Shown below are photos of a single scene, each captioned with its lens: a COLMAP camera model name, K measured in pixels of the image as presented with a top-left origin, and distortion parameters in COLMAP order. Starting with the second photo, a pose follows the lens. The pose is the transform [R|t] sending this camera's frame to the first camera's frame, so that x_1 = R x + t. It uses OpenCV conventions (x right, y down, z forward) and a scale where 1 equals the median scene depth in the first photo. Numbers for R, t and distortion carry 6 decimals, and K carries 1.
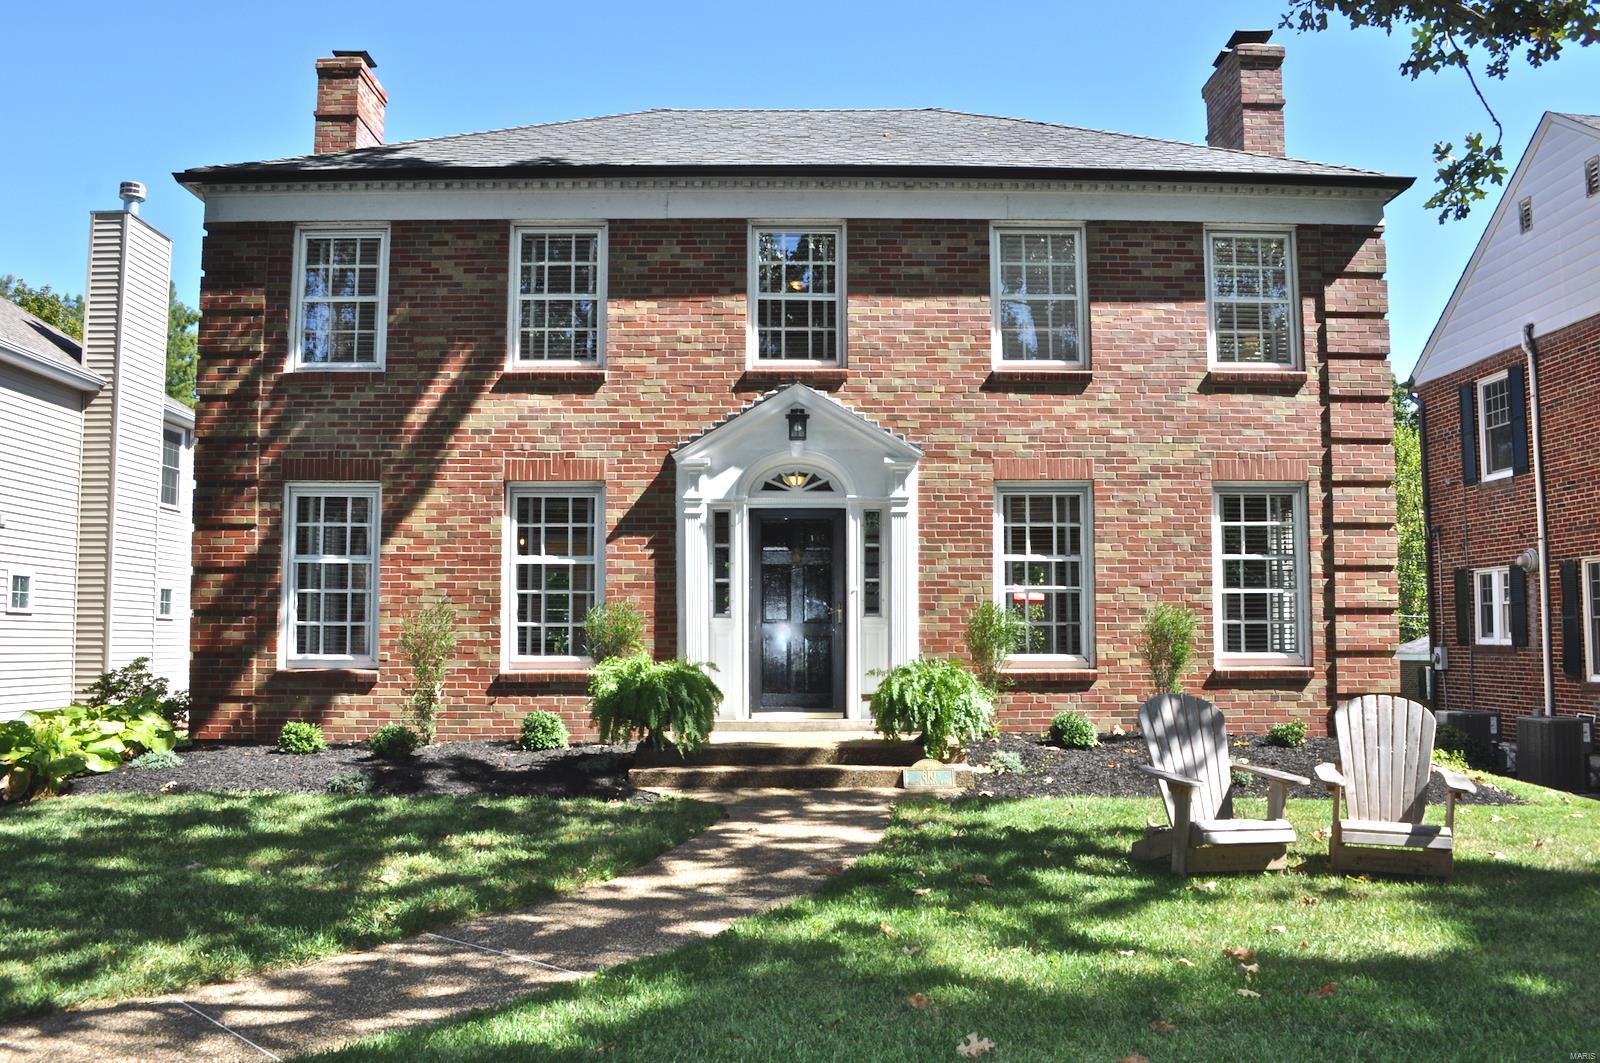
lens RADIAL K [[1279.3, 0, 801.0], [0, 1279.3, 525.6], [0, 0, 1]] dist [-0.078239, 0.013750]
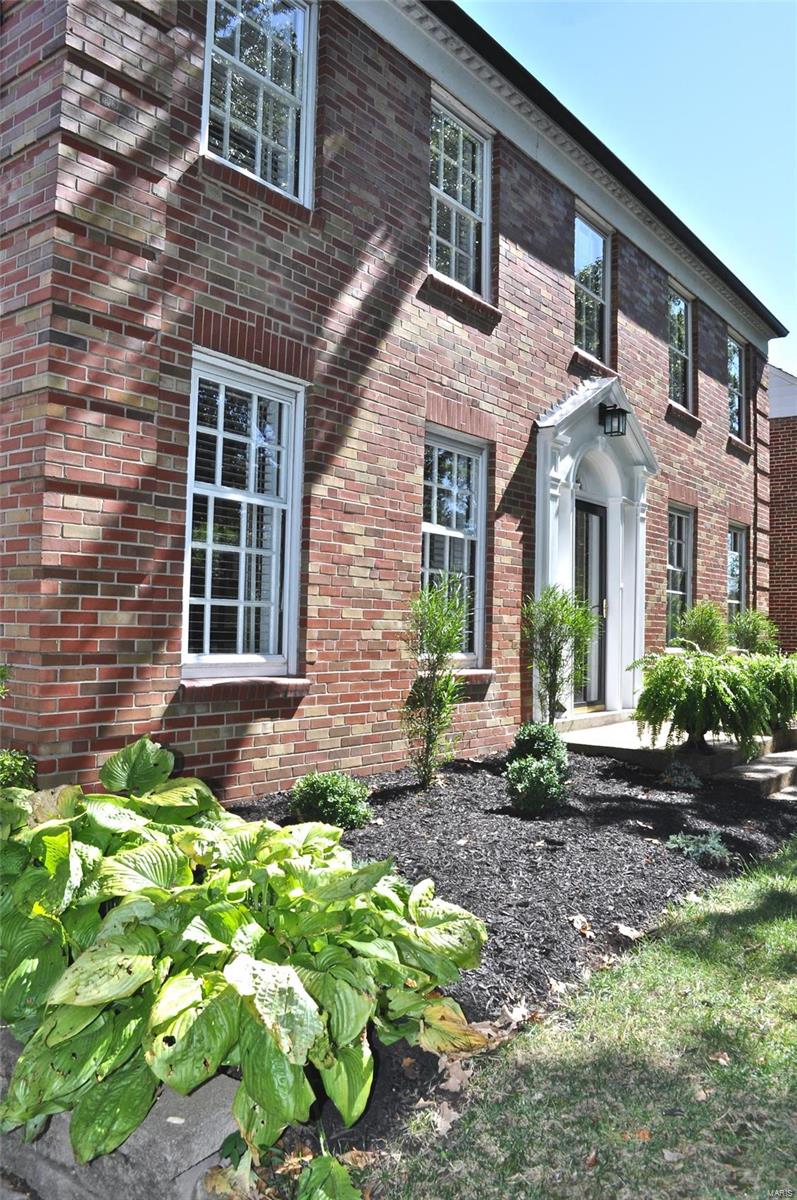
lens RADIAL K [[959.4, 0, 398.6], [0, 959.4, 604.3], [0, 0, 1]] dist [-0.078239, 0.013750]
pose [[0.607348, 0.032876, 0.793755, -0.683454], [-0.071166, 0.997378, 0.013144, 0.066658], [-0.791242, -0.064471, 0.608095, 0.664167]]
